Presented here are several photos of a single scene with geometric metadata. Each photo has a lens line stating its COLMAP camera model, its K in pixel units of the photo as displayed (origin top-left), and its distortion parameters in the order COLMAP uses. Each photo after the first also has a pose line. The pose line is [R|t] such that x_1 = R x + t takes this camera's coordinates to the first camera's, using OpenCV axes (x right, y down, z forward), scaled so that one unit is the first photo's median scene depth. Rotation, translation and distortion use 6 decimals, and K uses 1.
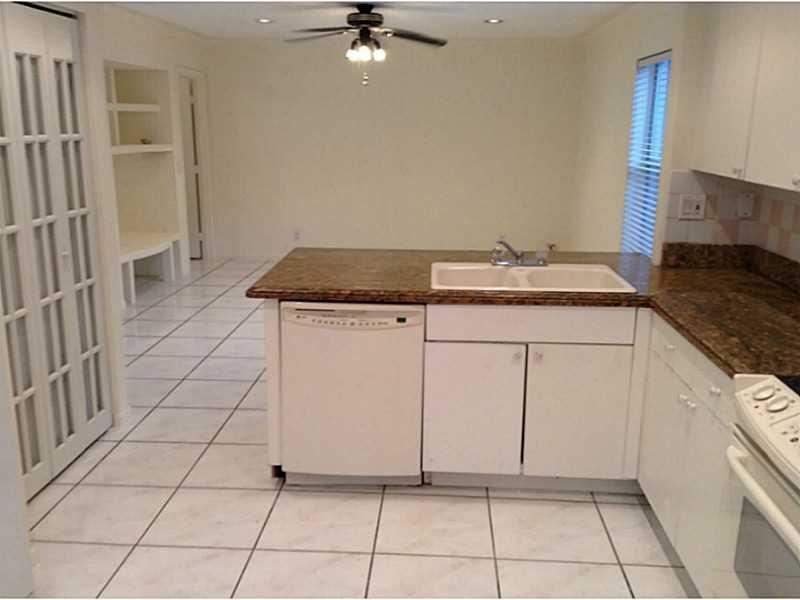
lens RADIAL K [[736.8, 0, 399.3], [0, 736.8, 300.8], [0, 0, 1]] dist [0.071946, 0.000000]
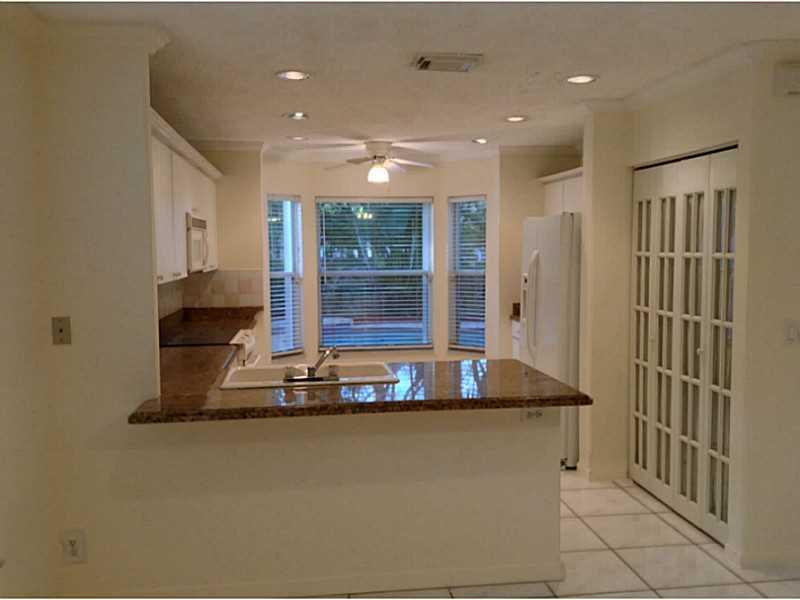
lens RADIAL K [[736.8, 0, 397.1], [0, 736.8, 296.6], [0, 0, 1]] dist [0.071946, 0.000000]
pose [[-0.982802, 0.018121, -0.183773, 0.221535], [-0.038004, 0.954023, 0.297313, -0.443336], [0.180711, 0.299184, -0.936927, 1.850378]]
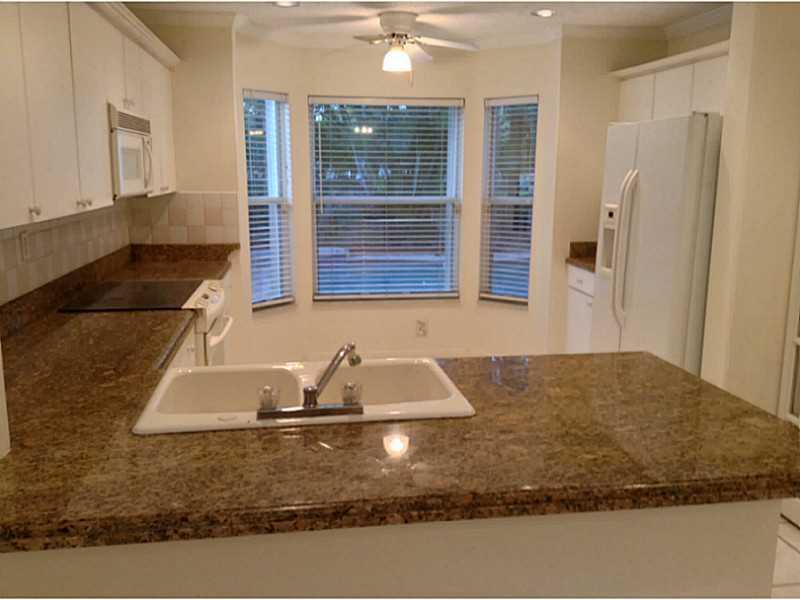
lens RADIAL K [[736.8, 0, 403.4], [0, 736.8, 302.8], [0, 0, 1]] dist [0.071946, 0.000000]
pose [[-0.978652, 0.030021, -0.203321, 0.186599], [-0.055261, 0.914408, 0.401005, -0.287242], [0.197957, 0.403680, -0.893228, 1.247234]]
